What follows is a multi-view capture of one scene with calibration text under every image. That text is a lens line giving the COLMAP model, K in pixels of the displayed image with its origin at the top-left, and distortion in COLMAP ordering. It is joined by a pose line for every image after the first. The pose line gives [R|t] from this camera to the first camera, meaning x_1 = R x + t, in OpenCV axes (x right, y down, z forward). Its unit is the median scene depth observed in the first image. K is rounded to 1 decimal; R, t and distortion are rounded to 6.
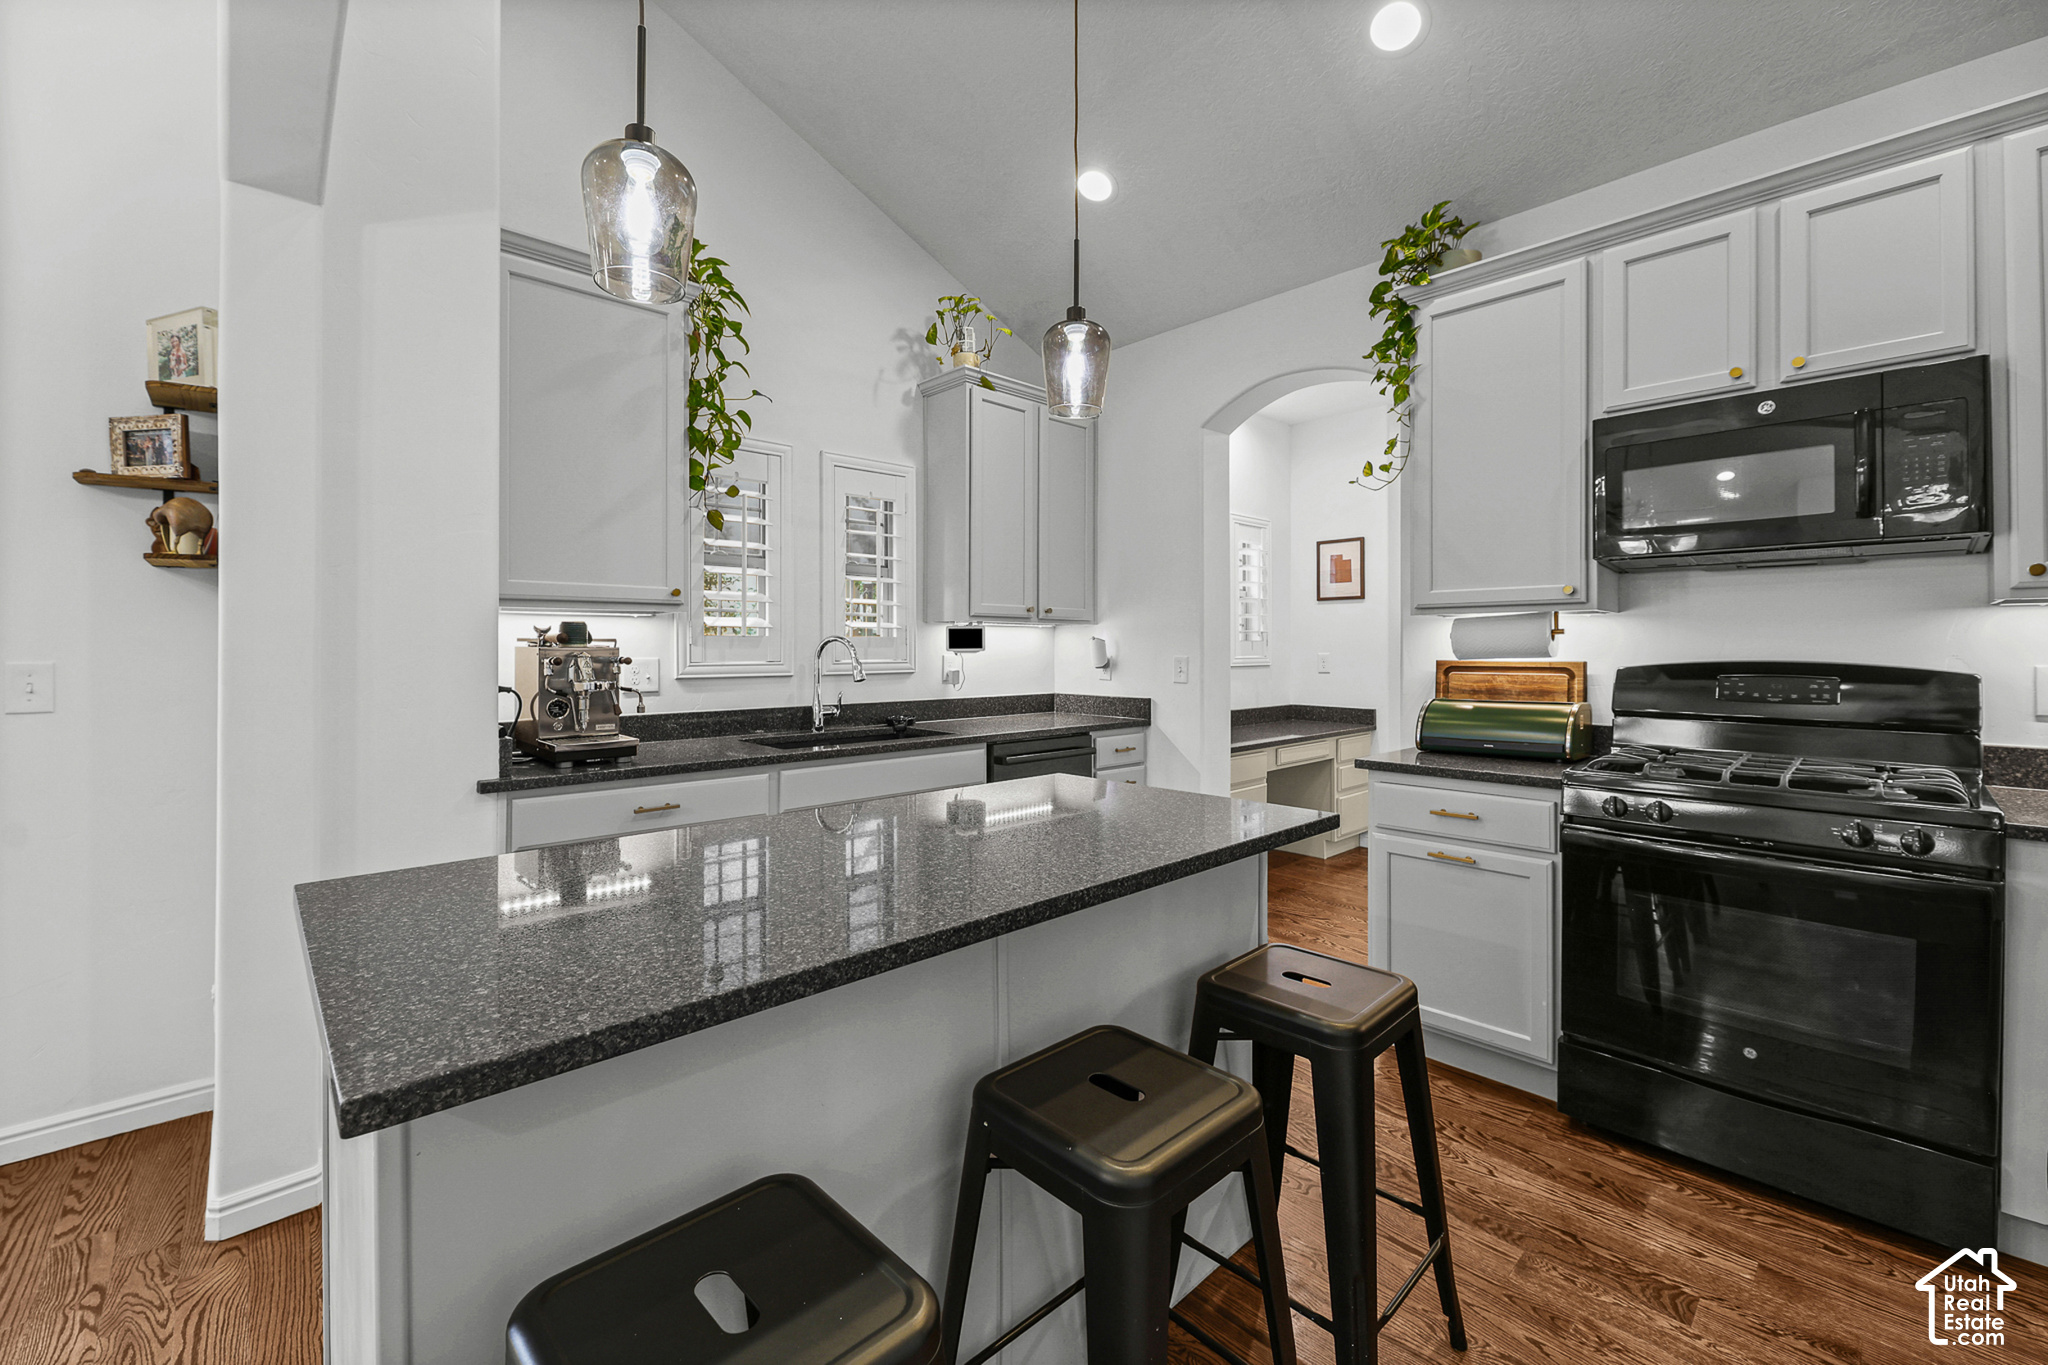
lens RADIAL K [[825.3, 0, 1018.8], [0, 825.3, 649.8], [0, 0, 1]] dist [-0.001000, -0.000870]
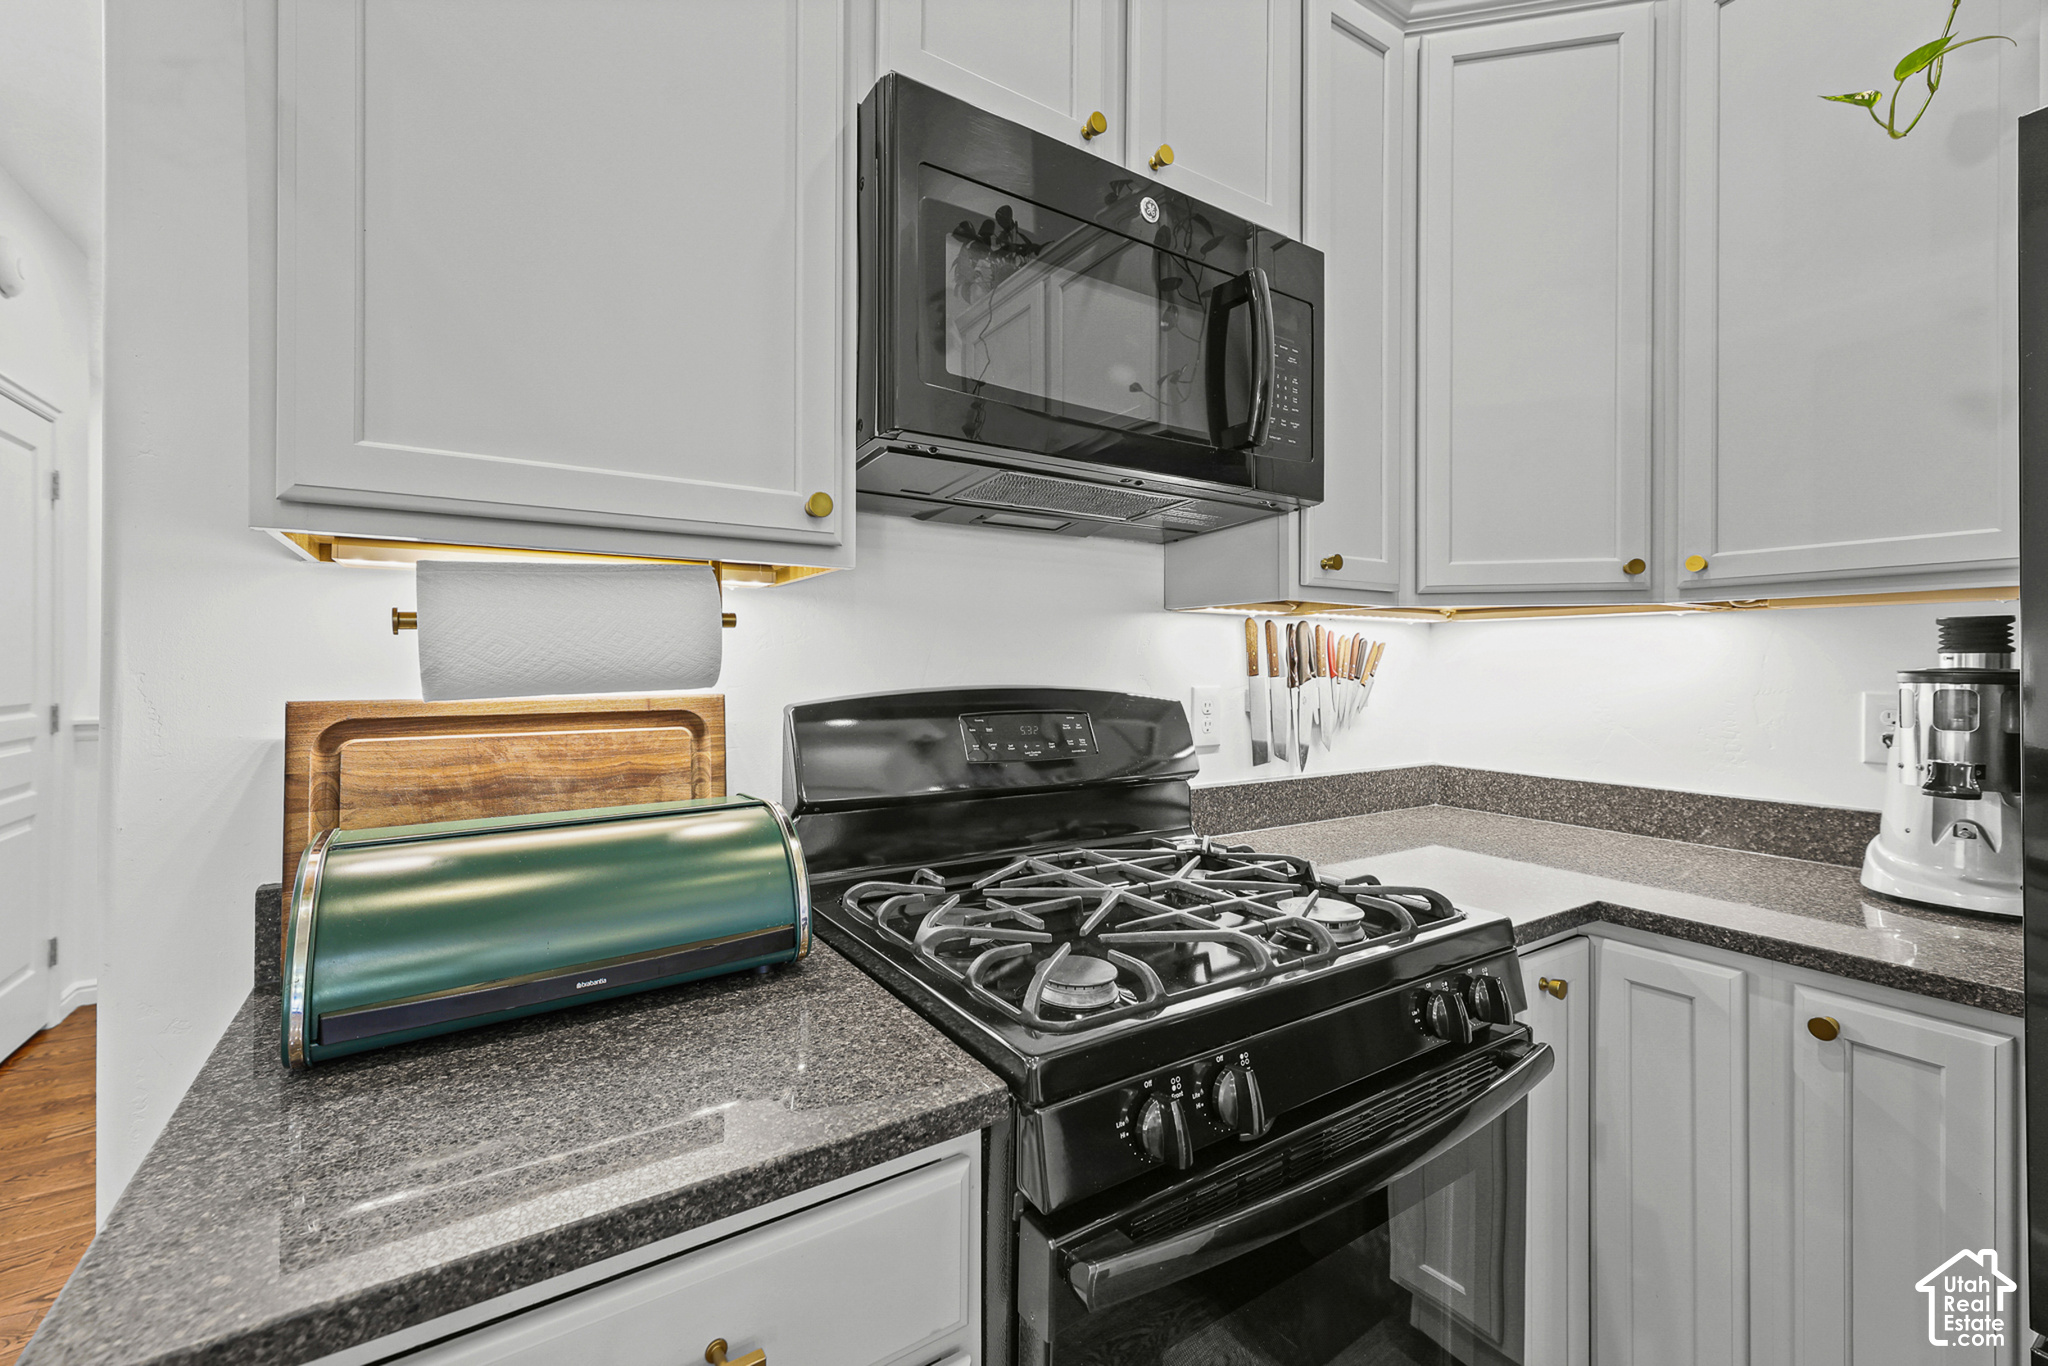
lens RADIAL K [[825.3, 0, 1016.1], [0, 825.3, 663.3], [0, 0, 1]] dist [-0.001000, -0.000870]
pose [[0.179162, 0.005679, 0.983803, 0.282227], [-0.004183, 0.999979, -0.005011, -0.000656], [-0.983811, -0.003217, 0.179182, 0.739671]]
